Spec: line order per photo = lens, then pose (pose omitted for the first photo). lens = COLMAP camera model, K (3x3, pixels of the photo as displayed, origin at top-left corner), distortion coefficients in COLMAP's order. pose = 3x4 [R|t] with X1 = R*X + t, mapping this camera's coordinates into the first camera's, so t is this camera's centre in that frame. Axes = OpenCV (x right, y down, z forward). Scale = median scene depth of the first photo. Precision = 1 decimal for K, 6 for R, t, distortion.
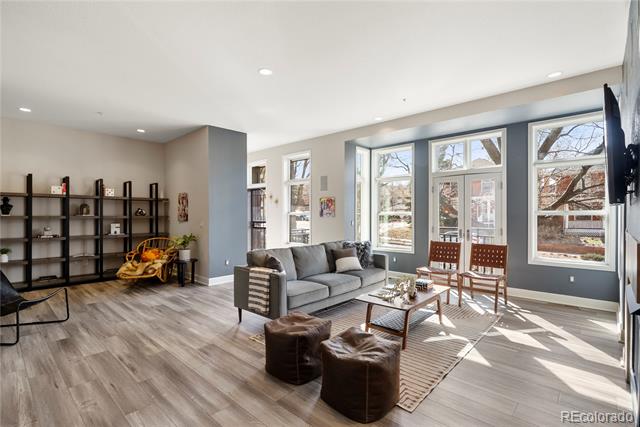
lens RADIAL K [[305.6, 0, 320.2], [0, 305.6, 215.4], [0, 0, 1]] dist [0.000104, 0.000884]
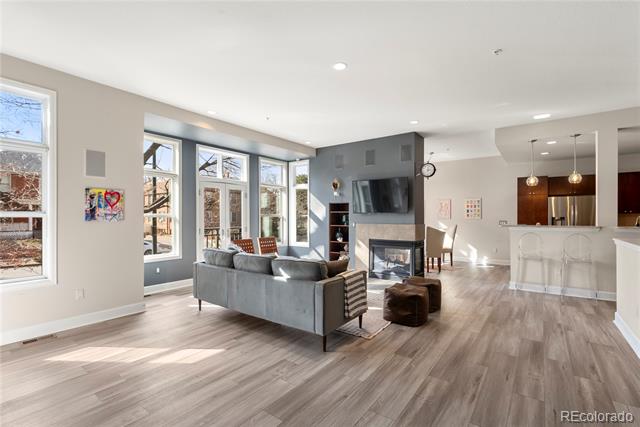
lens RADIAL K [[291.6, 0, 320.0], [0, 291.6, 213.5], [0, 0, 1]] dist [0.012358, -0.000338]
pose [[-0.097315, 0.012879, 0.995170, -1.273598], [0.000708, 0.999917, -0.012871, -0.001792], [-0.995253, -0.000548, -0.097316, 1.355944]]
